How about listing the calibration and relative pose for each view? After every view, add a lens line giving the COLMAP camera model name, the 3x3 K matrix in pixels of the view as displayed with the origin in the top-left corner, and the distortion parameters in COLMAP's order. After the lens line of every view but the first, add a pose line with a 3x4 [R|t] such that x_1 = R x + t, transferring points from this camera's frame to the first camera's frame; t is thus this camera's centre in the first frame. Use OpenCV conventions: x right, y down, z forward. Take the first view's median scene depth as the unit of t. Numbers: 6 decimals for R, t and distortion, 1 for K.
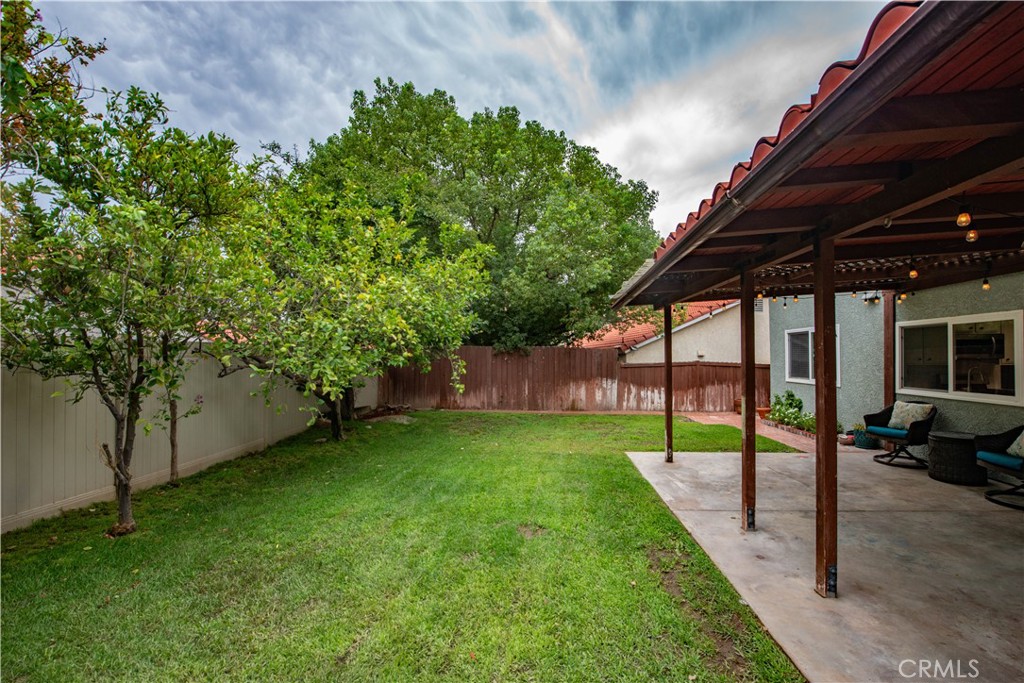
lens RADIAL K [[421.9, 0, 509.6], [0, 421.9, 353.6], [0, 0, 1]] dist [-0.021432, -0.000257]
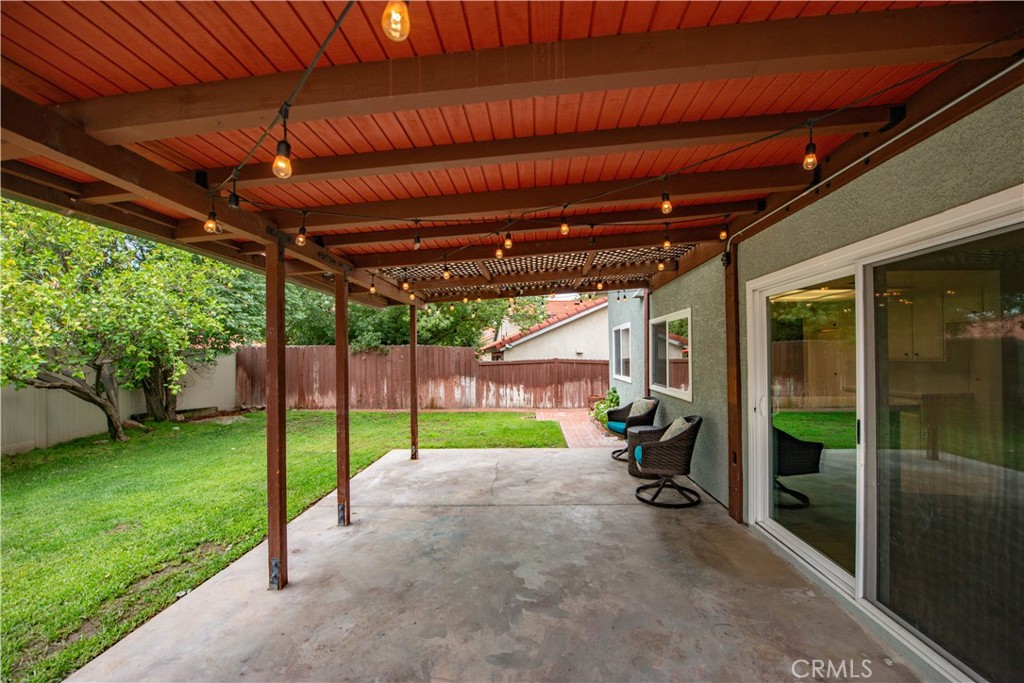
lens RADIAL K [[421.9, 0, 509.6], [0, 421.9, 353.6], [0, 0, 1]] dist [-0.021432, -0.000257]
pose [[0.998762, -0.008503, 0.049008, 0.286936], [0.008274, 0.999954, 0.004874, 0.000220], [-0.049047, -0.004463, 0.998786, -0.013724]]
